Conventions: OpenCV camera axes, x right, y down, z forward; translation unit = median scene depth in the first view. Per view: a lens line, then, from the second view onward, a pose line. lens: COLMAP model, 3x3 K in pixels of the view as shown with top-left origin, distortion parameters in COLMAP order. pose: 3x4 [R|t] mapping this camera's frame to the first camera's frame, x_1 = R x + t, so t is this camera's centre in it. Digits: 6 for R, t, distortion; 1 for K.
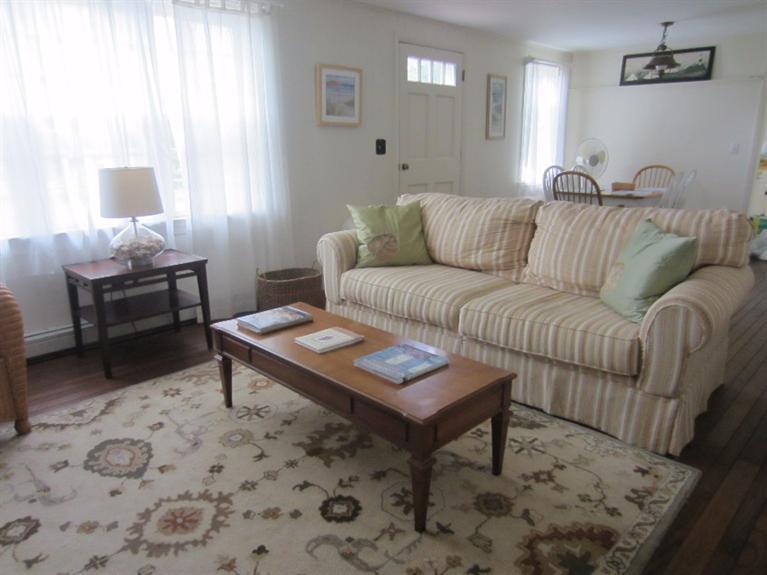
lens RADIAL K [[546.5, 0, 384.0], [0, 546.5, 289.0], [0, 0, 1]] dist [0.007474, -0.000192]
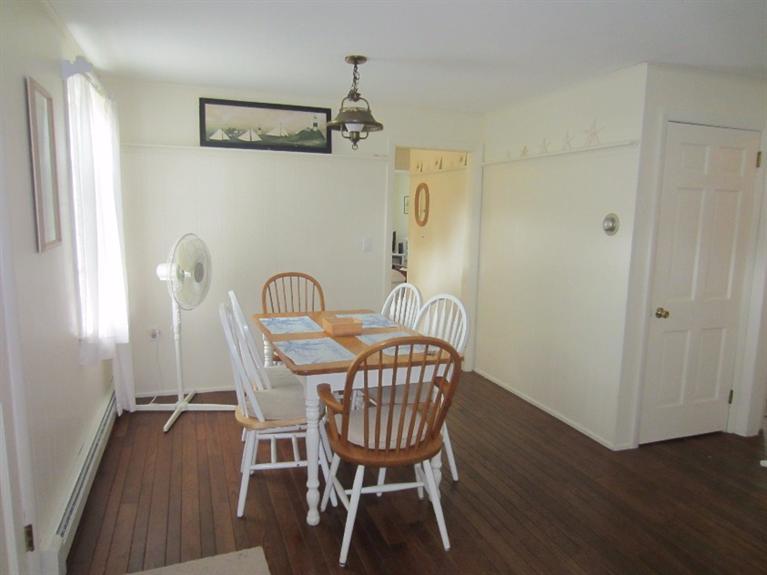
lens RADIAL K [[546.5, 0, 383.5], [0, 546.5, 286.9], [0, 0, 1]] dist [0.007474, -0.000192]
pose [[0.429558, -0.124593, 0.894403, -0.038500], [0.220186, 0.974994, 0.030070, -0.202359], [-0.875784, 0.184019, 0.446250, 0.609230]]
